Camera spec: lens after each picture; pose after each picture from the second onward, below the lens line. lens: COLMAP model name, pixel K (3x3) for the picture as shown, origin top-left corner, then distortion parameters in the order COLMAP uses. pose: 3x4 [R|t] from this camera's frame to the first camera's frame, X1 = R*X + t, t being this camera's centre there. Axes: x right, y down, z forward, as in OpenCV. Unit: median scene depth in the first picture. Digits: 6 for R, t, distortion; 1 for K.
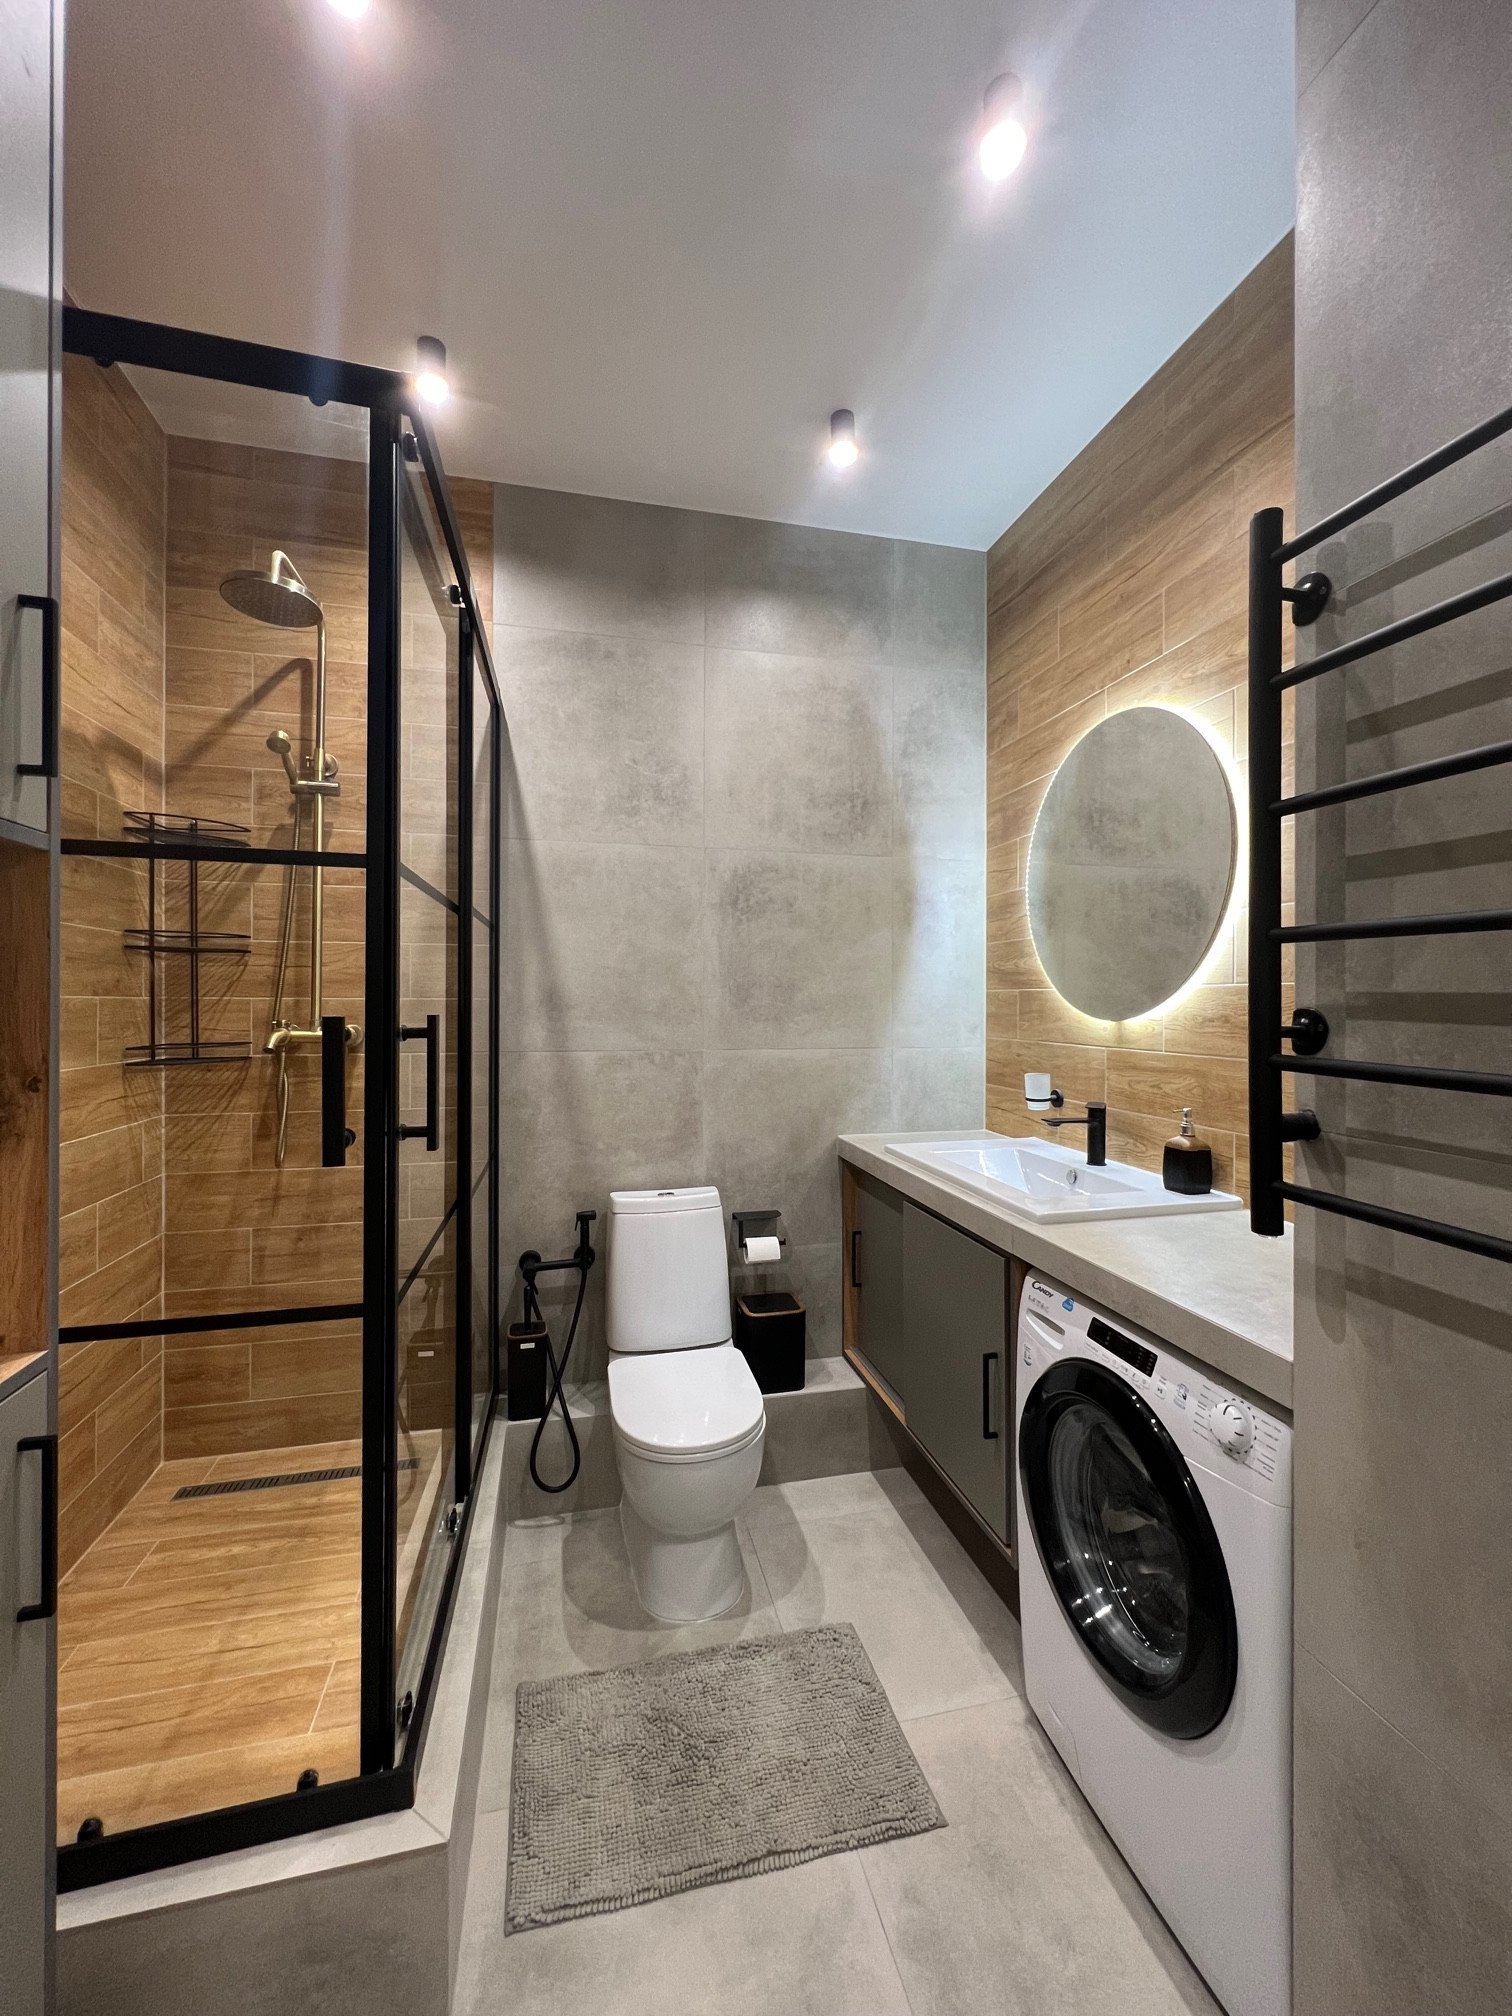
lens RADIAL K [[803.2, 0, 757.8], [0, 803.2, 1000.4], [0, 0, 1]] dist [0.000001, 0.000011]
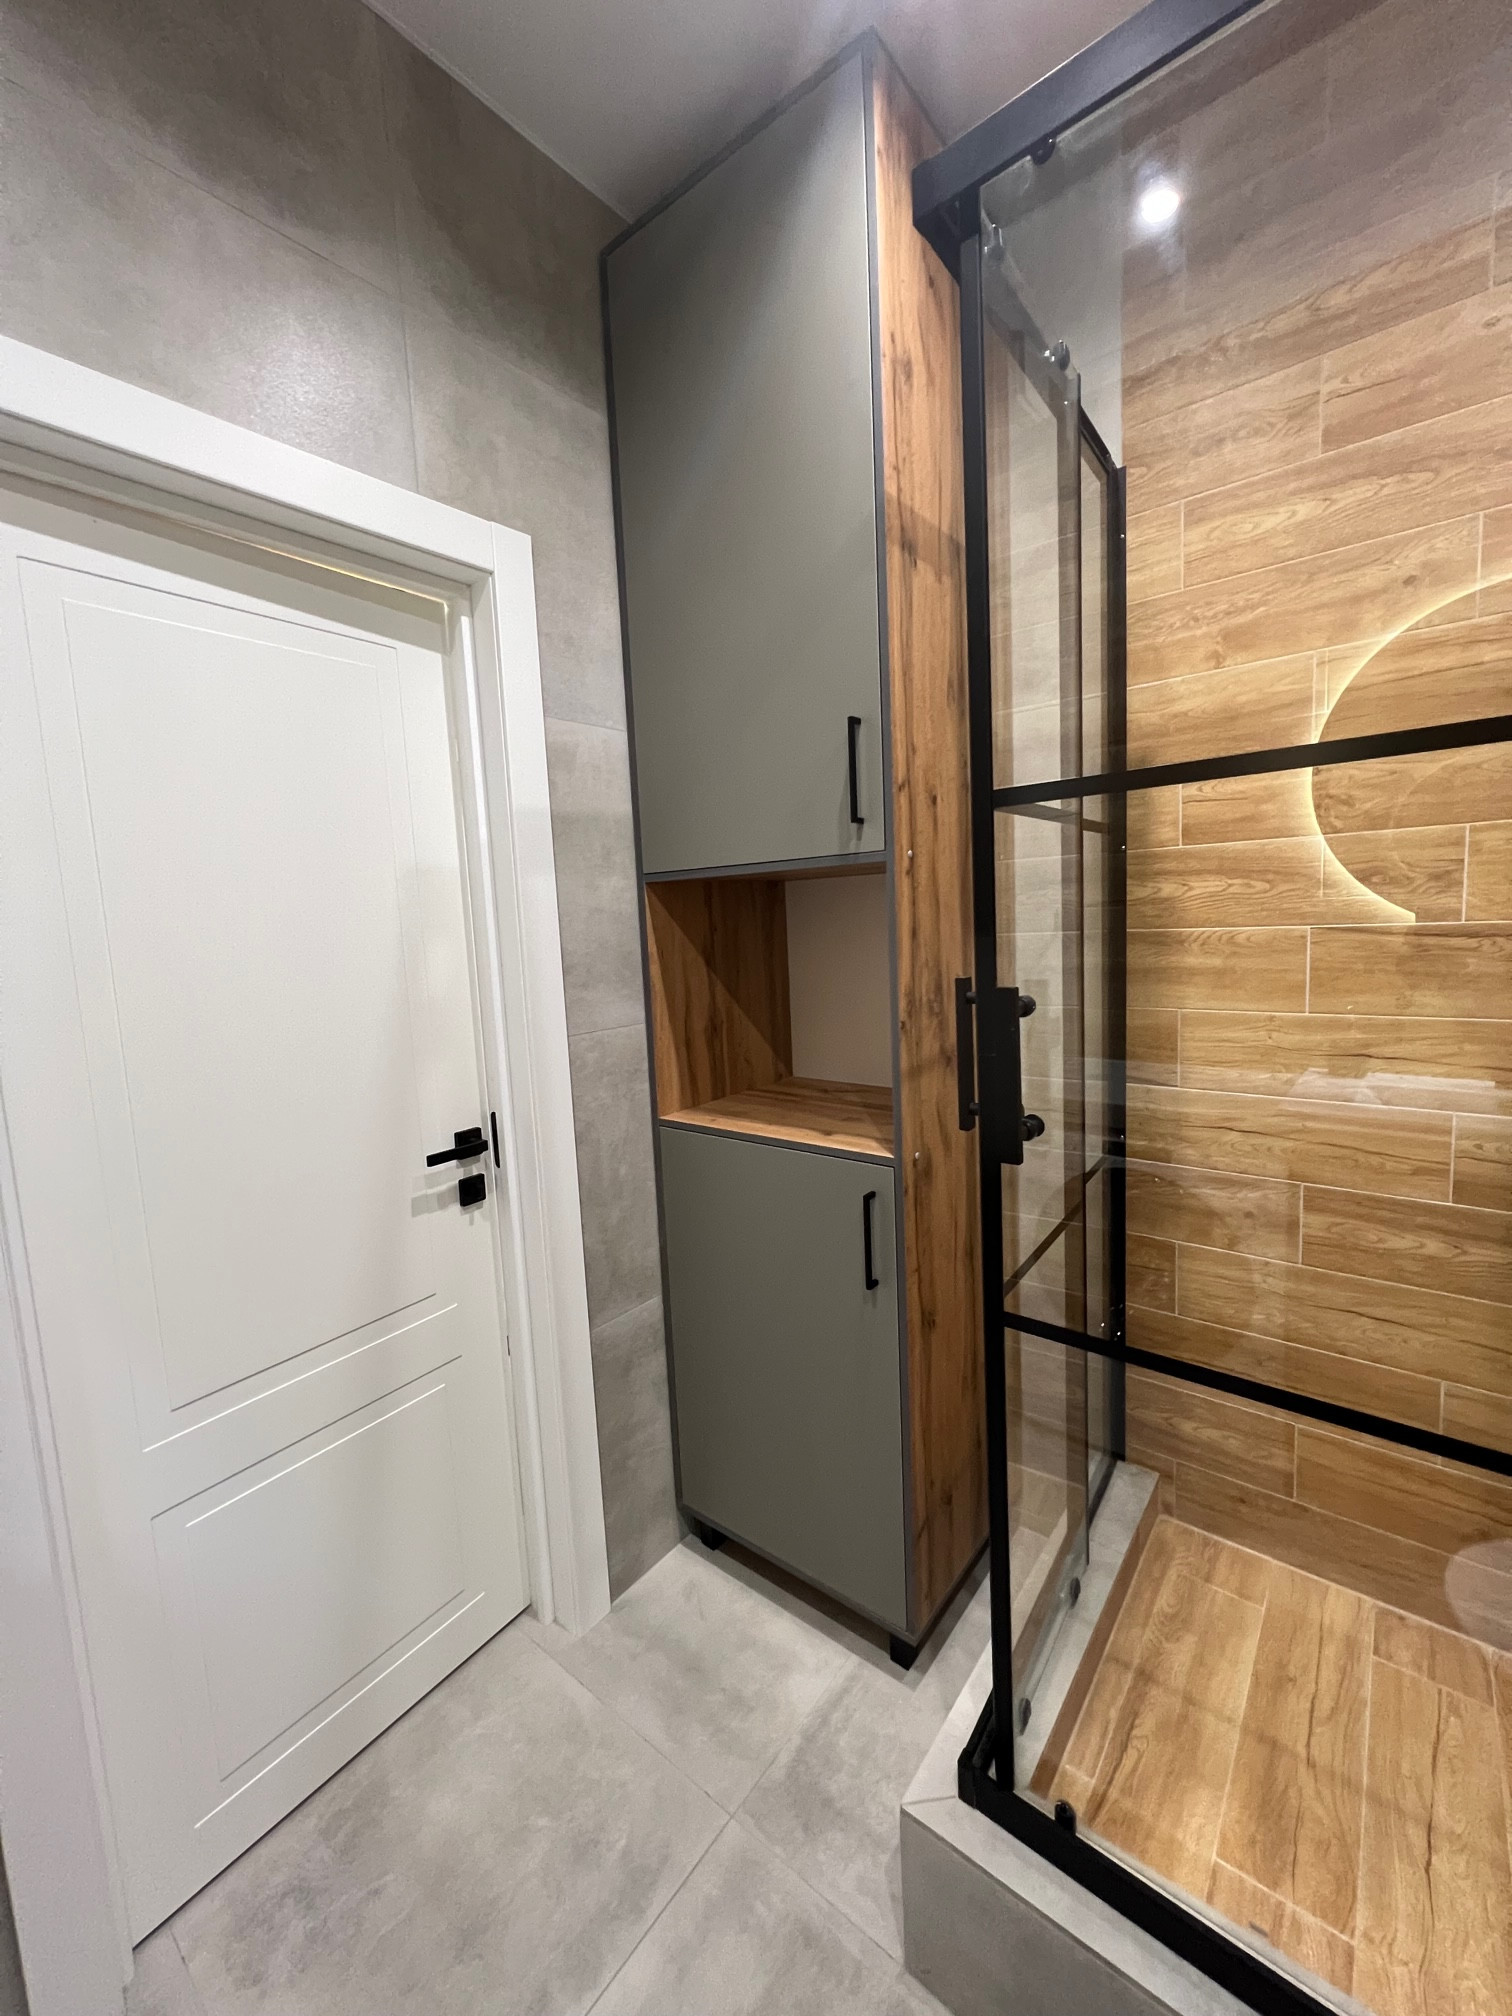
lens RADIAL K [[803.2, 0, 754.4], [0, 803.2, 1004.2], [0, 0, 1]] dist [0.000001, 0.000011]
pose [[-0.789789, 0.102975, -0.604673, 0.203948], [0.045674, 0.992943, 0.109440, -0.051184], [0.611676, 0.058817, -0.788919, 1.258356]]
